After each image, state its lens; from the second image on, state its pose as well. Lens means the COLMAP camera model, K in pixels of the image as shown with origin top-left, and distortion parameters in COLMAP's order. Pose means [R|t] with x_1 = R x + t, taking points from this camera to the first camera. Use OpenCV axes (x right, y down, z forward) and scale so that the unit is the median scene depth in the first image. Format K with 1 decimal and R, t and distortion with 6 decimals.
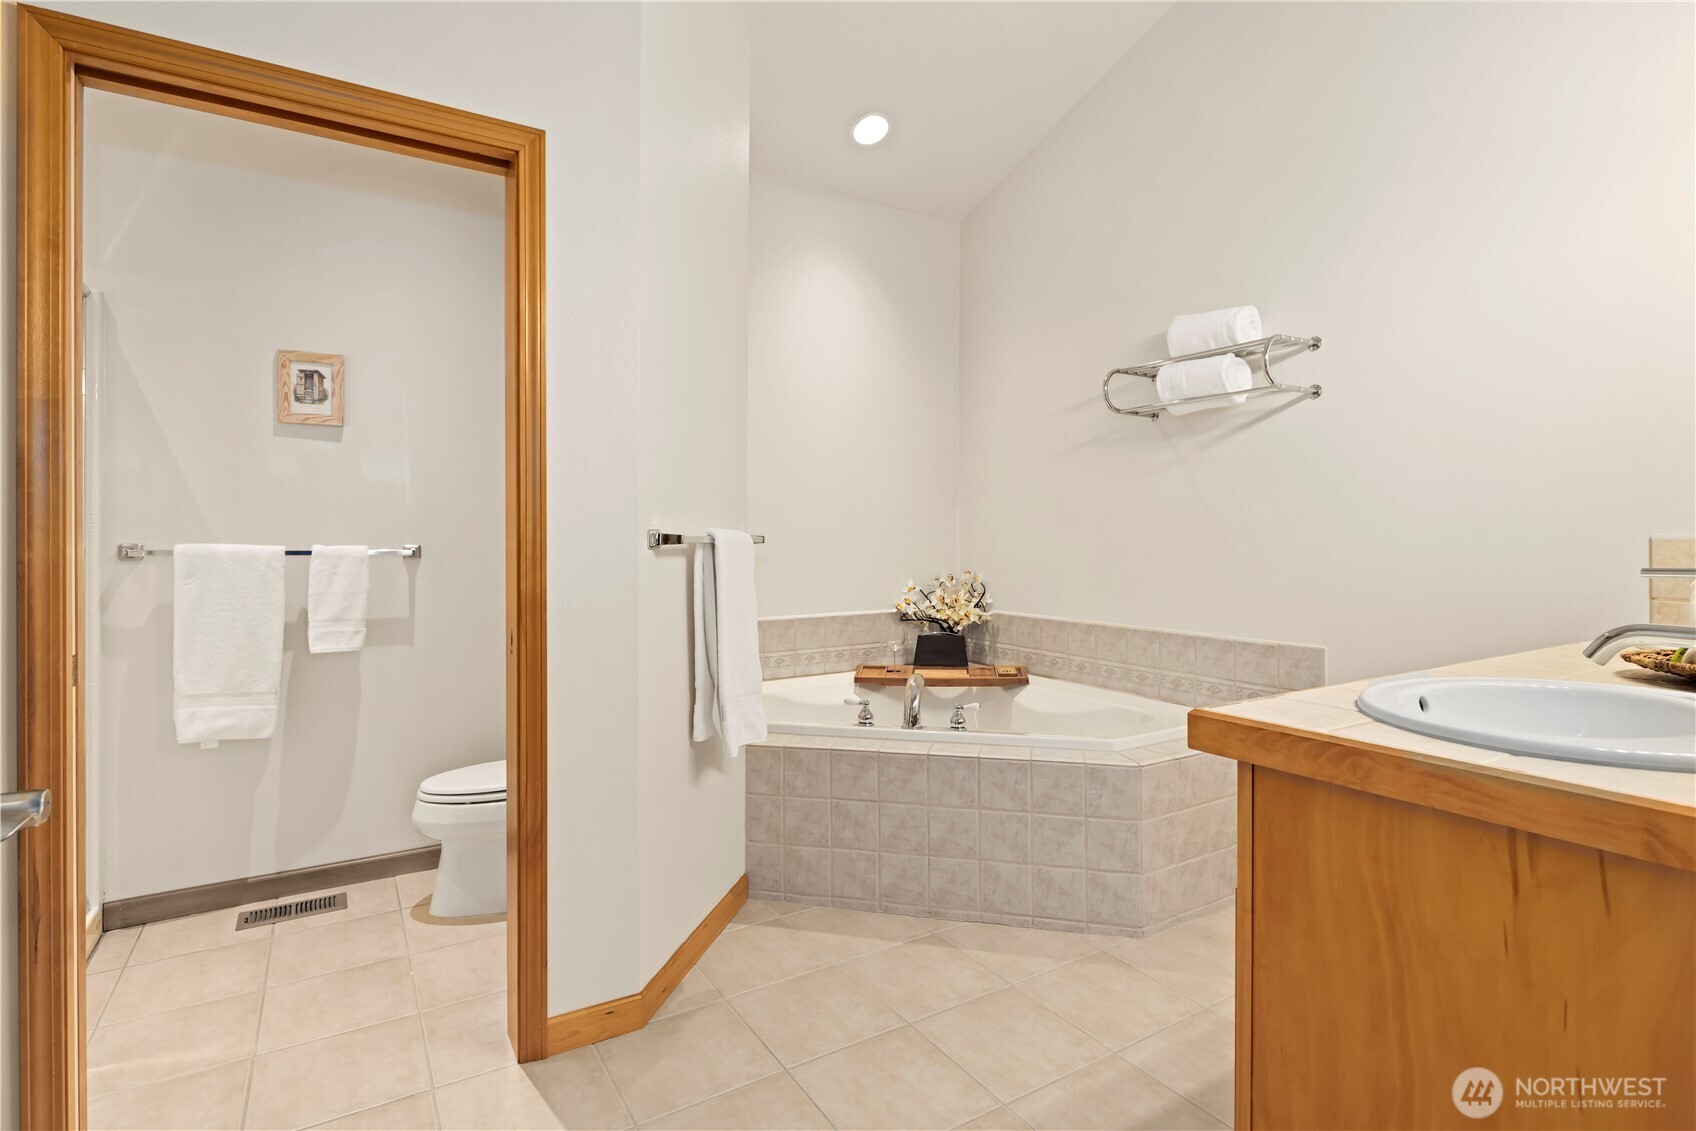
lens RADIAL K [[828.9, 0, 846.4], [0, 828.9, 523.2], [0, 0, 1]] dist [0.001296, -0.001054]
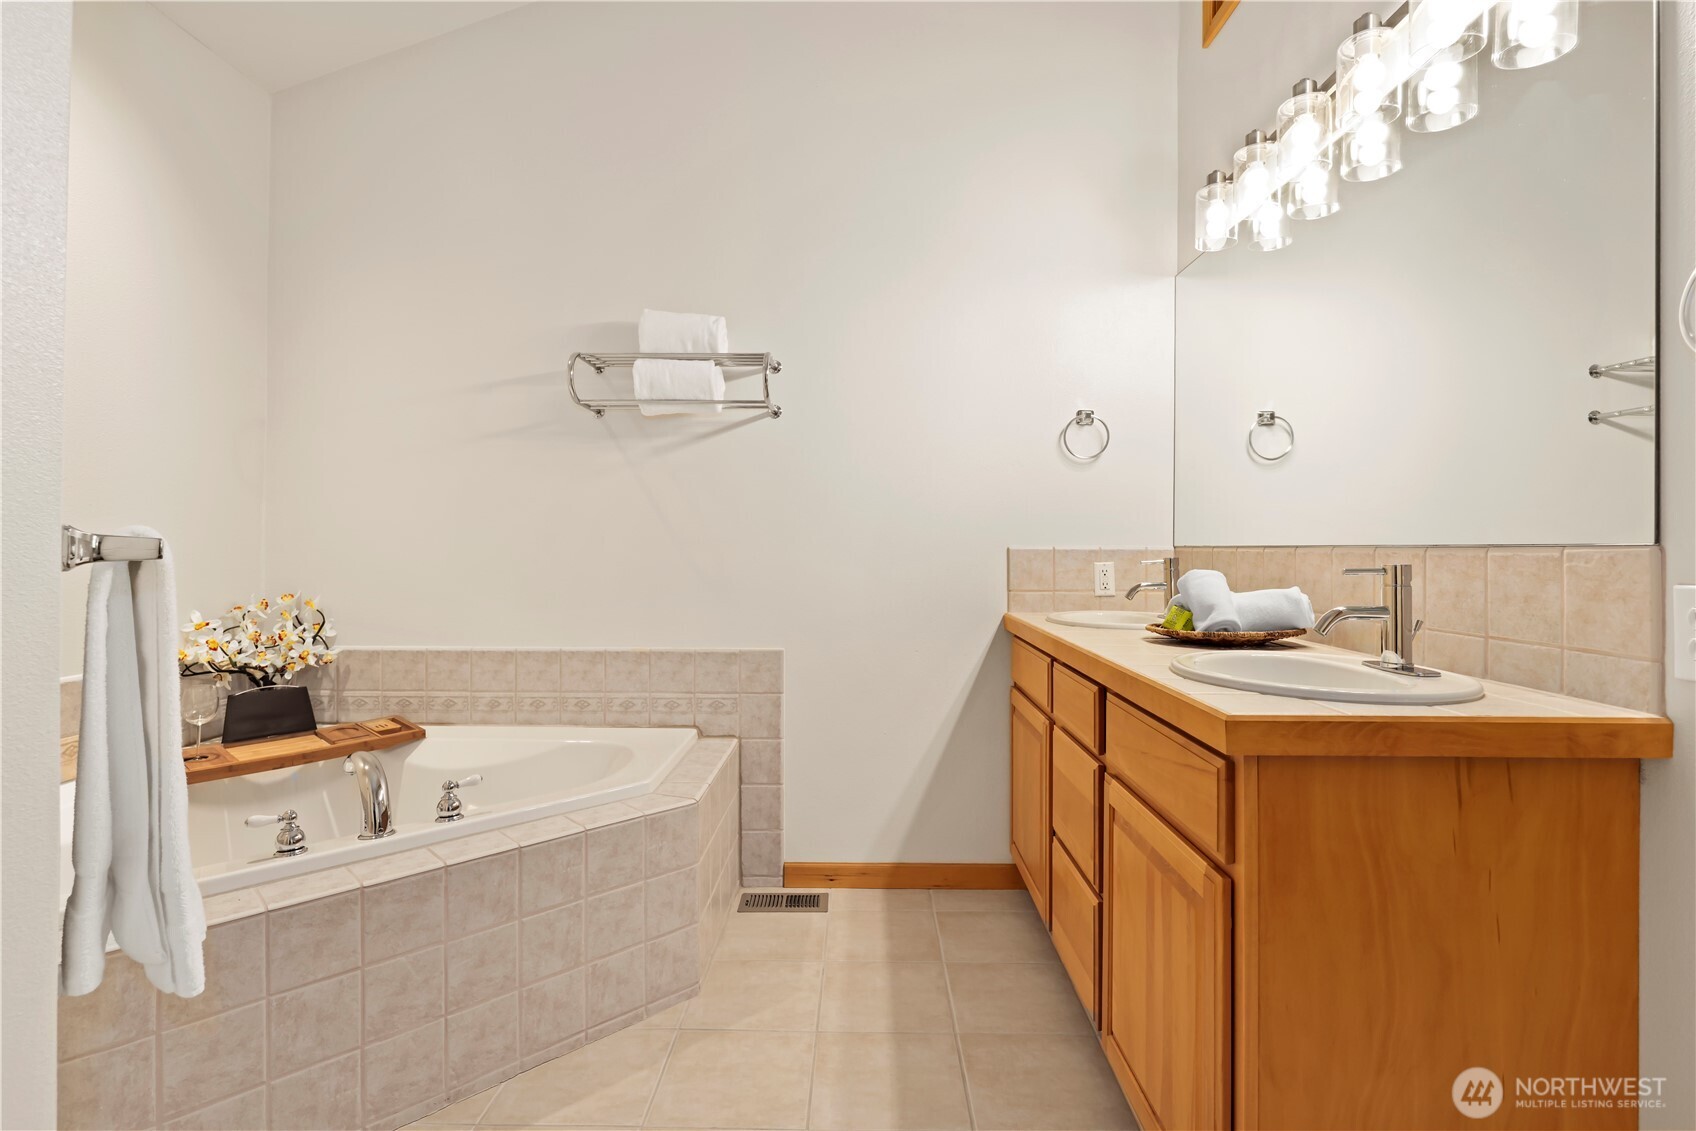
lens RADIAL K [[826.9, 0, 845.8], [0, 826.9, 529.5], [0, 0, 1]] dist [0.000688, -0.001688]
pose [[0.543365, 0.020211, 0.839253, -0.522497], [-0.017265, 0.999768, -0.012899, 0.011832], [-0.839319, -0.007481, 0.543588, 0.630730]]
